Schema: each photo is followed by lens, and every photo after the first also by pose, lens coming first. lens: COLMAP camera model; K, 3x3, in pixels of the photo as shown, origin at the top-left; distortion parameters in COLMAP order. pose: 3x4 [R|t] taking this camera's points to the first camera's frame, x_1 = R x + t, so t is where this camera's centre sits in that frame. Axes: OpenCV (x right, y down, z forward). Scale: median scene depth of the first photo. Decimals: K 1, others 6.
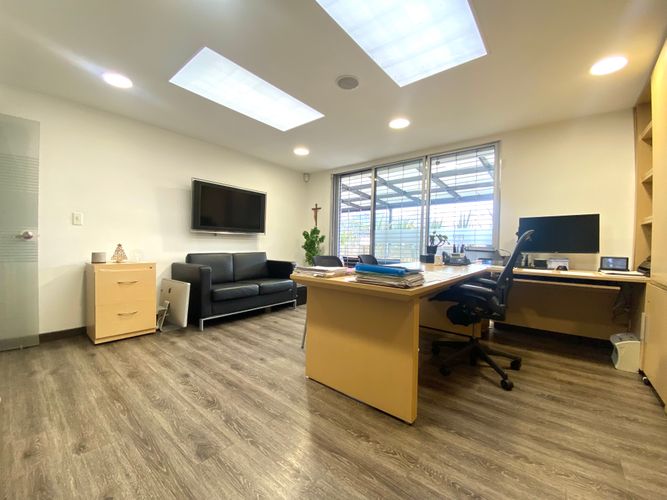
lens RADIAL K [[275.0, 0, 331.6], [0, 275.0, 248.4], [0, 0, 1]] dist [0.013339, -0.002108]
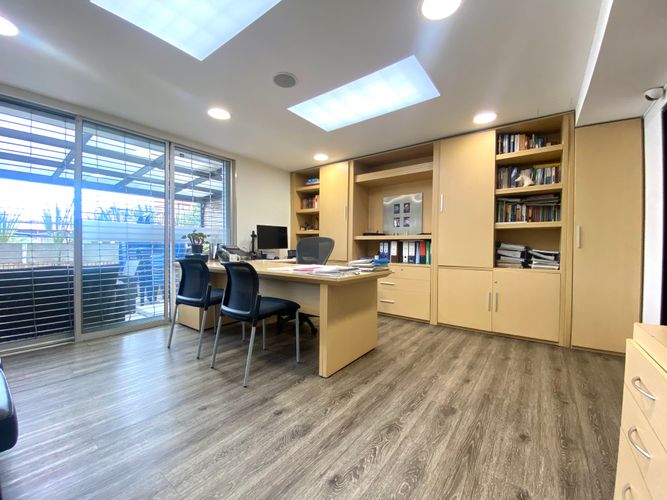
lens RADIAL K [[275.0, 0, 331.8], [0, 275.0, 250.9], [0, 0, 1]] dist [0.013339, -0.002108]
pose [[-0.052085, -0.033947, 0.998066, -1.175827], [0.010905, 0.999343, 0.034559, -0.033641], [-0.998583, 0.012684, -0.051681, 1.123605]]
